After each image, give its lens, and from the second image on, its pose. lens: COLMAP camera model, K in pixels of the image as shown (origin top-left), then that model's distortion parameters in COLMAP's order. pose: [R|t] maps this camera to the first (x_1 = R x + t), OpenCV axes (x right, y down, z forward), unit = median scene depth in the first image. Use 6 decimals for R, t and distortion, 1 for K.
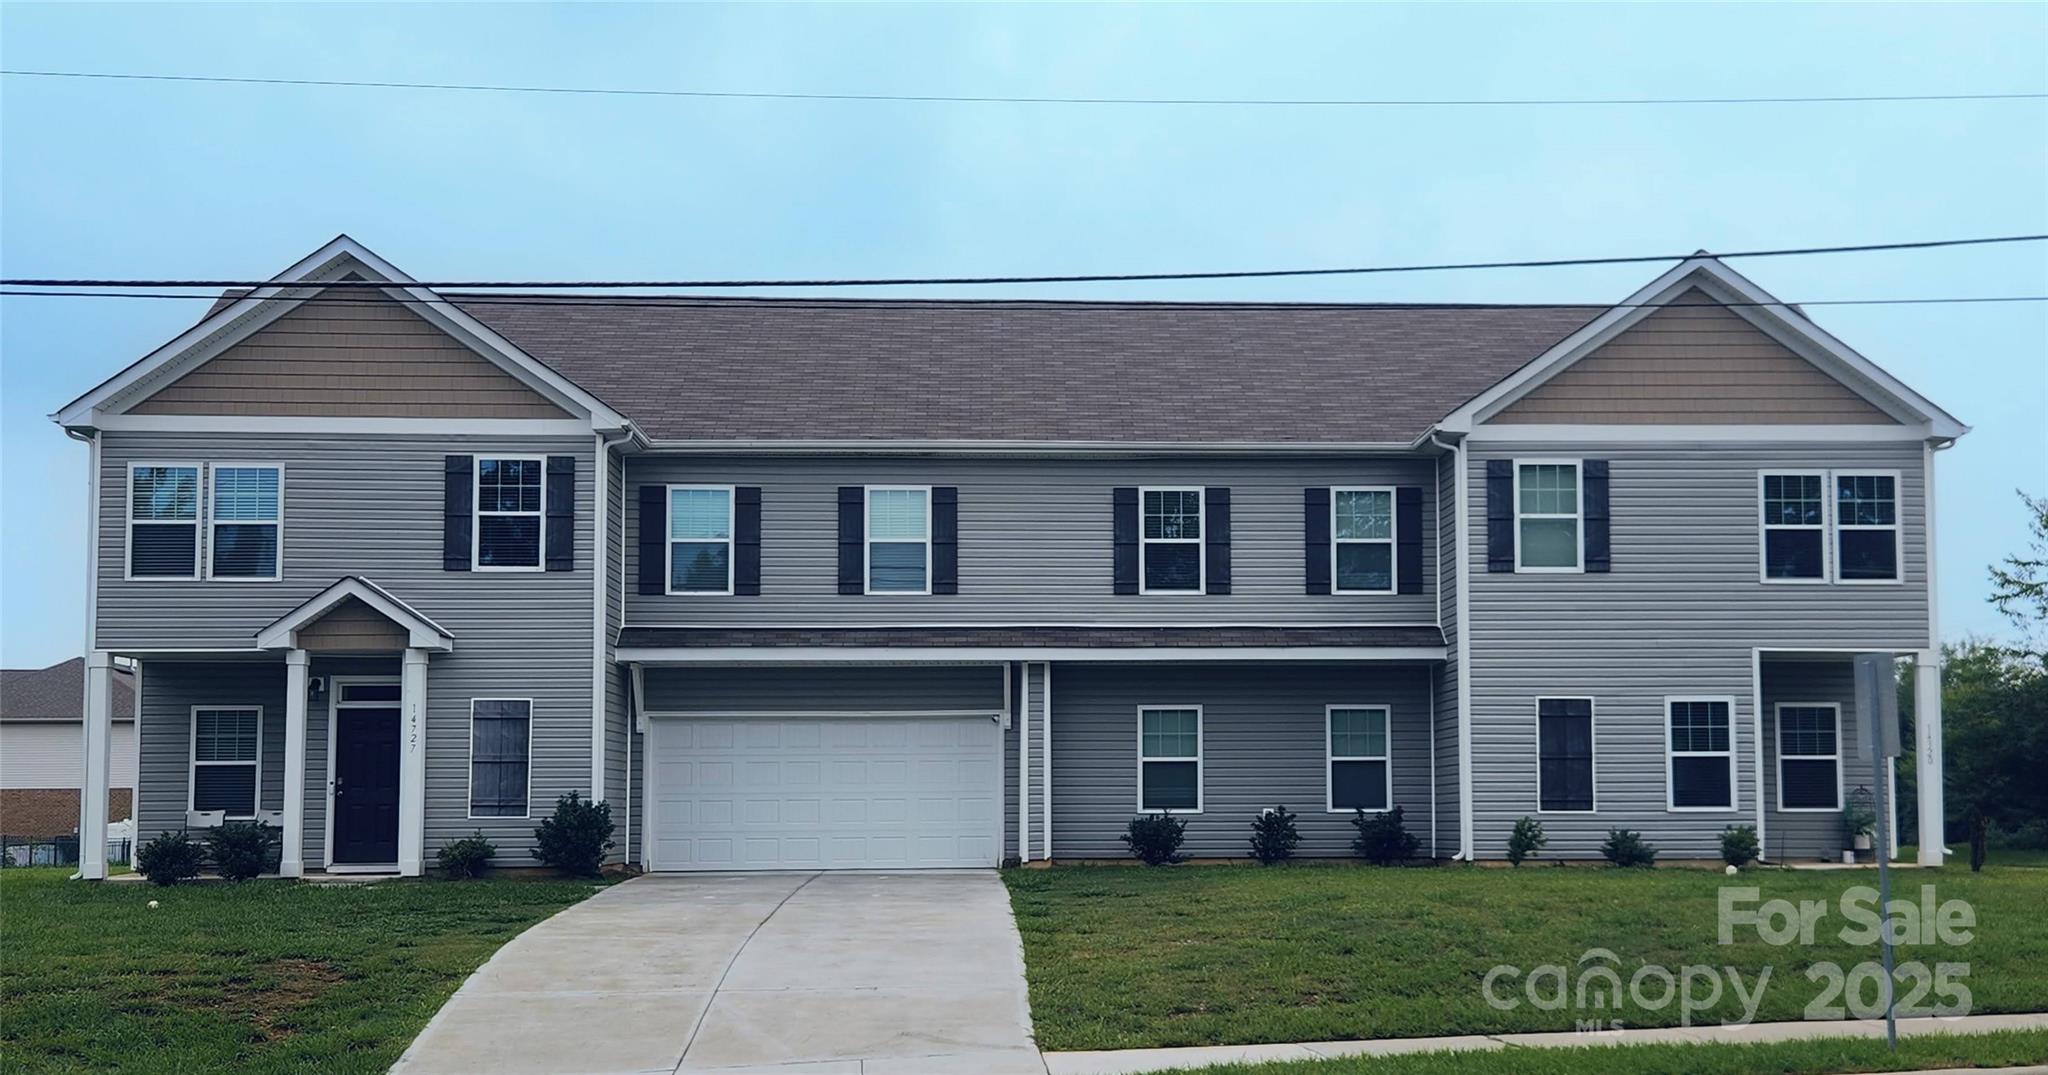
lens RADIAL K [[2173.5, 0, 1138.6], [0, 2173.5, 641.3], [0, 0, 1]] dist [0.111853, -0.124674]
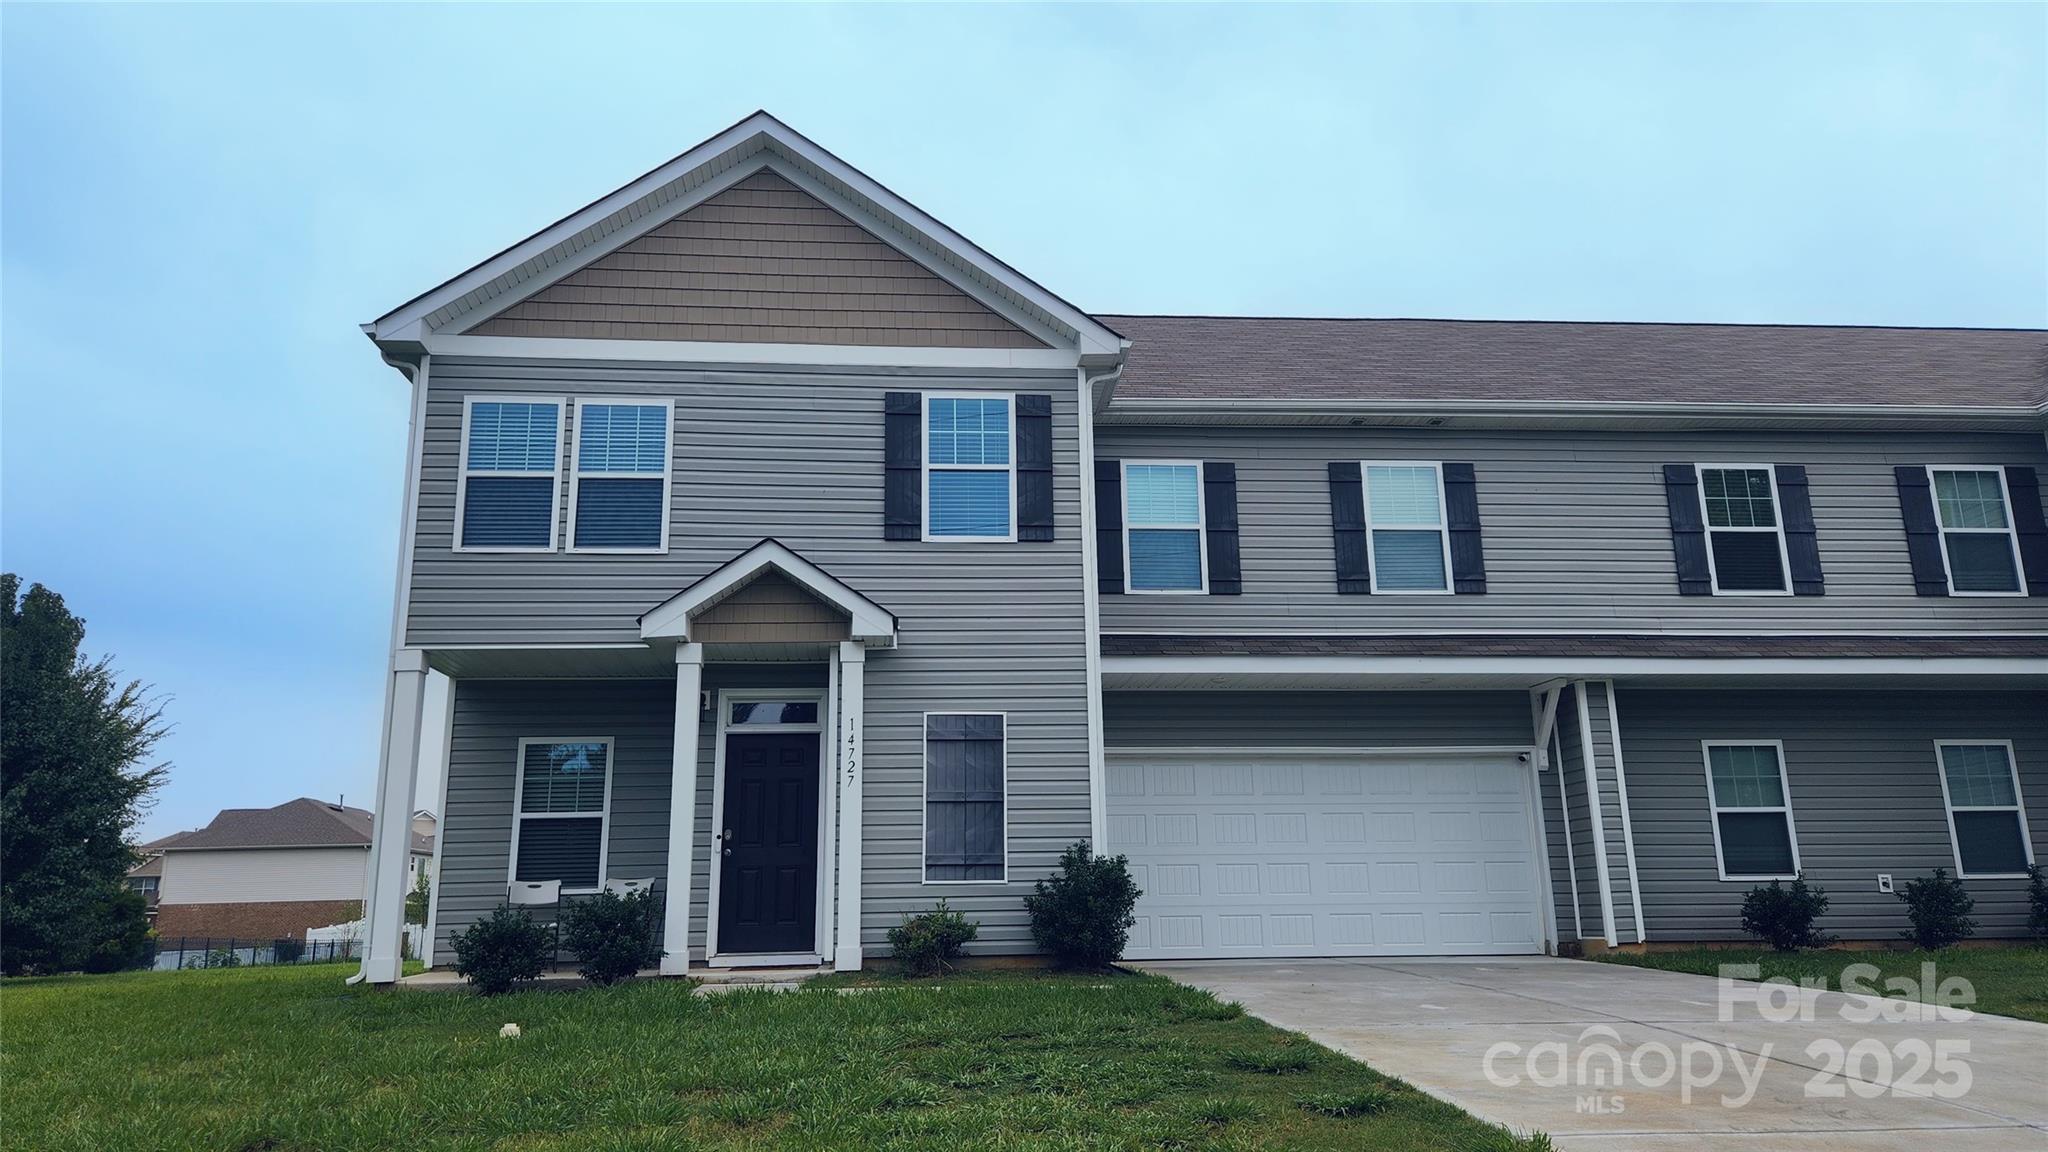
lens RADIAL K [[1362.8, 0, 1024.0], [0, 1362.8, 576.0], [0, 0, 1]] dist [0.091227, -0.079230]
pose [[0.999480, -0.003400, 0.032073, -0.273878], [0.008517, 0.986951, -0.160794, 0.051938], [-0.031108, 0.160984, 0.986467, 0.527320]]
